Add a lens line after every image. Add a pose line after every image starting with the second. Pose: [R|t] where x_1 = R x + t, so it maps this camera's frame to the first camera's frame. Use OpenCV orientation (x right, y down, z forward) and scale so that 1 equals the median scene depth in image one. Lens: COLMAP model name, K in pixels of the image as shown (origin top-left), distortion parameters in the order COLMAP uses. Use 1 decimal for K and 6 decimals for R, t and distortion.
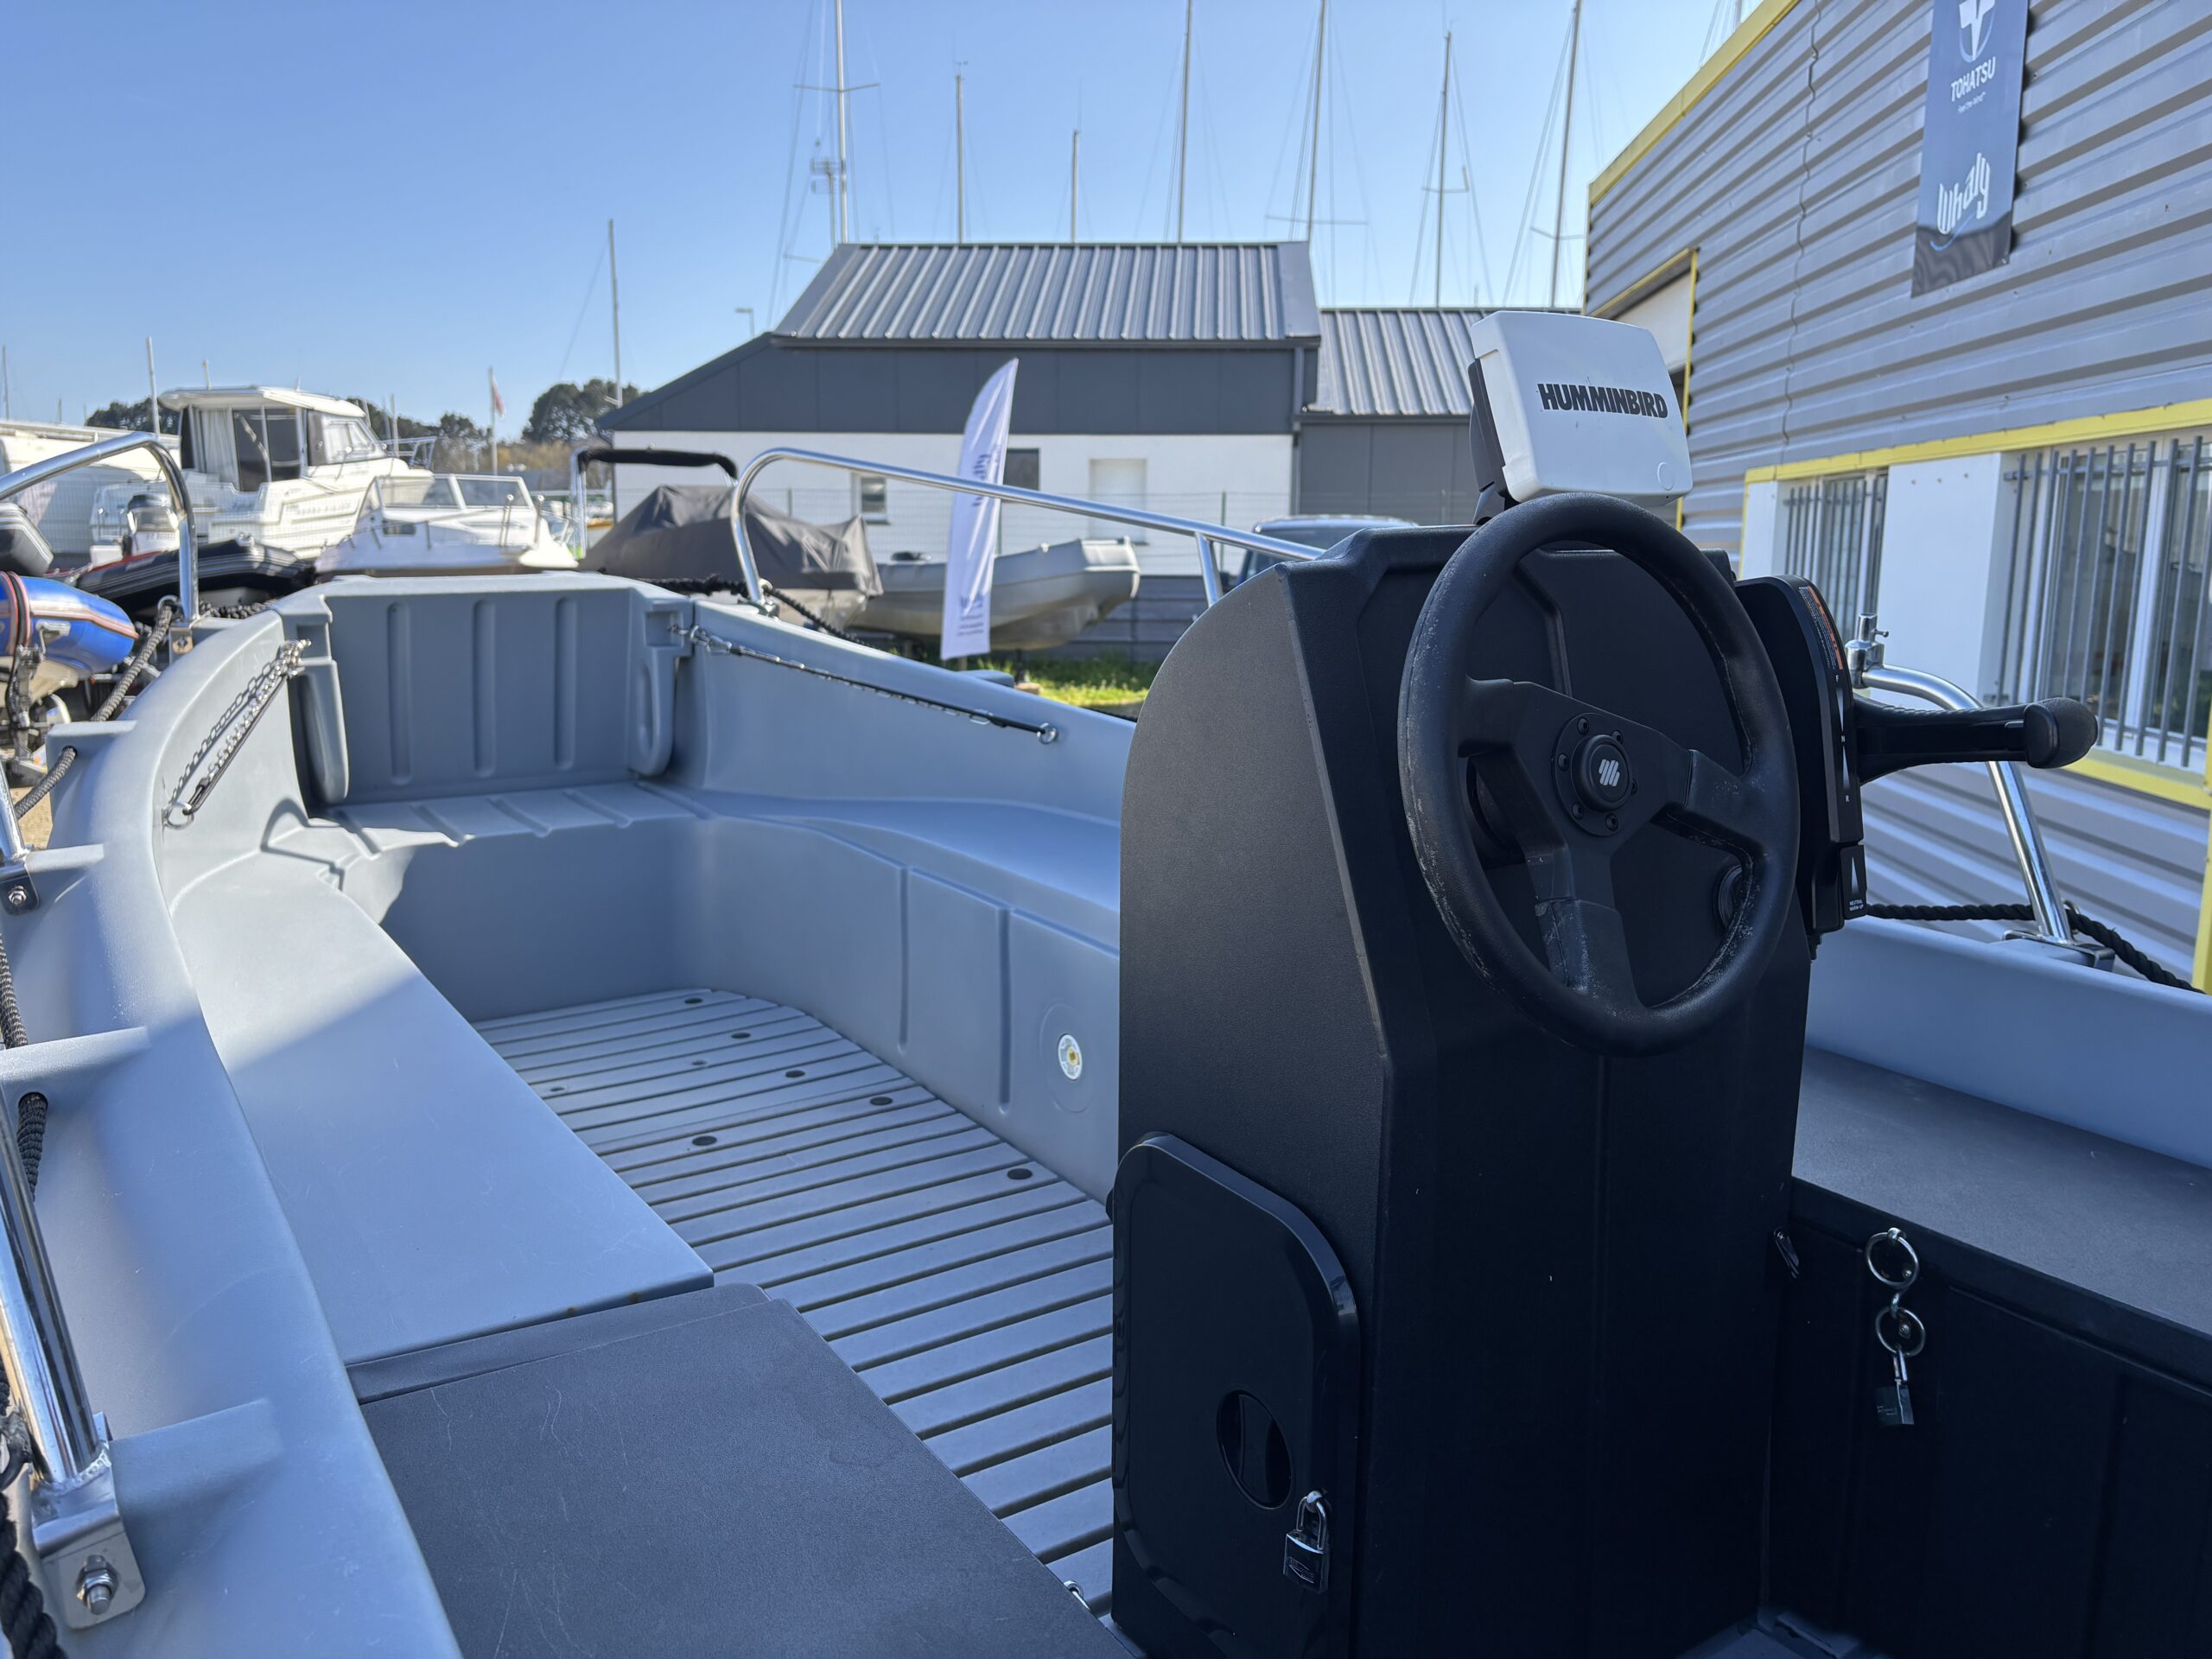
lens RADIAL K [[1704.3, 0, 1106.0], [0, 1704.3, 829.5], [0, 0, 1]] dist [0.025610, -0.002905]
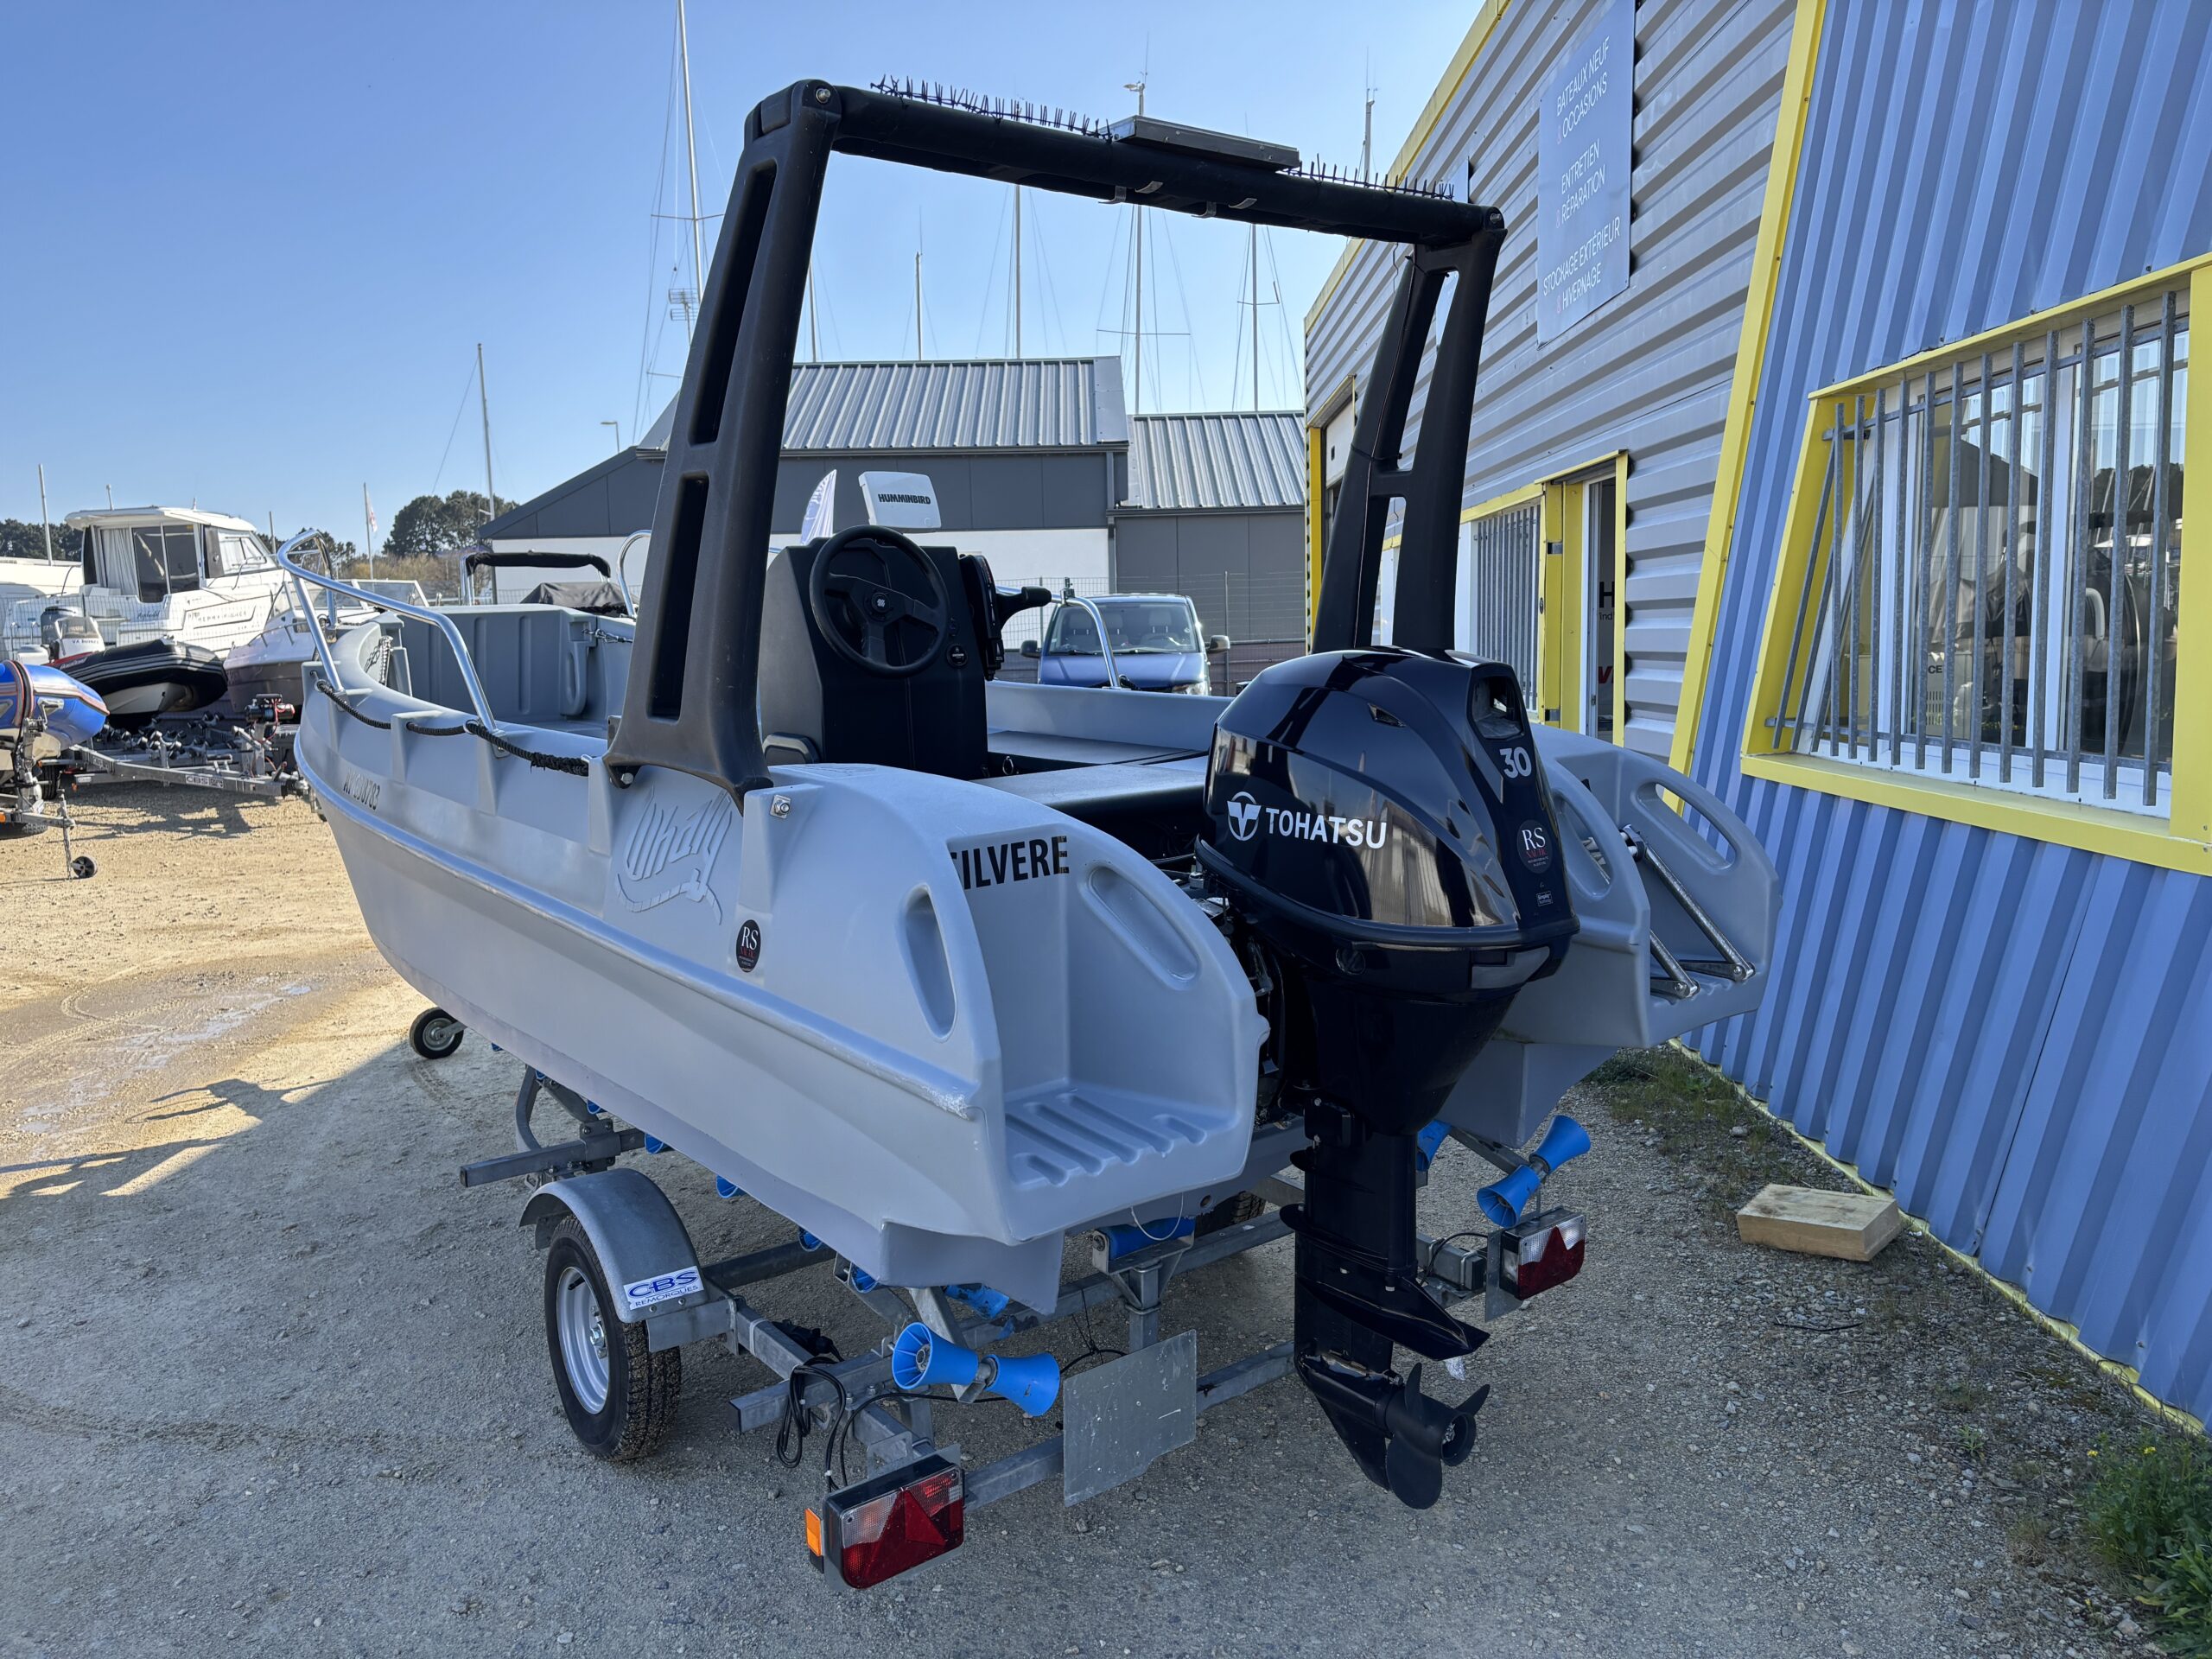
lens RADIAL K [[1667.3, 0, 1103.1], [0, 1667.3, 837.9], [0, 0, 1]] dist [0.062321, -0.064729]
pose [[0.996708, -0.038927, 0.071123, 0.029010], [0.042200, 0.998090, -0.045108, 0.037233], [-0.069231, 0.047960, 0.996447, -0.145908]]
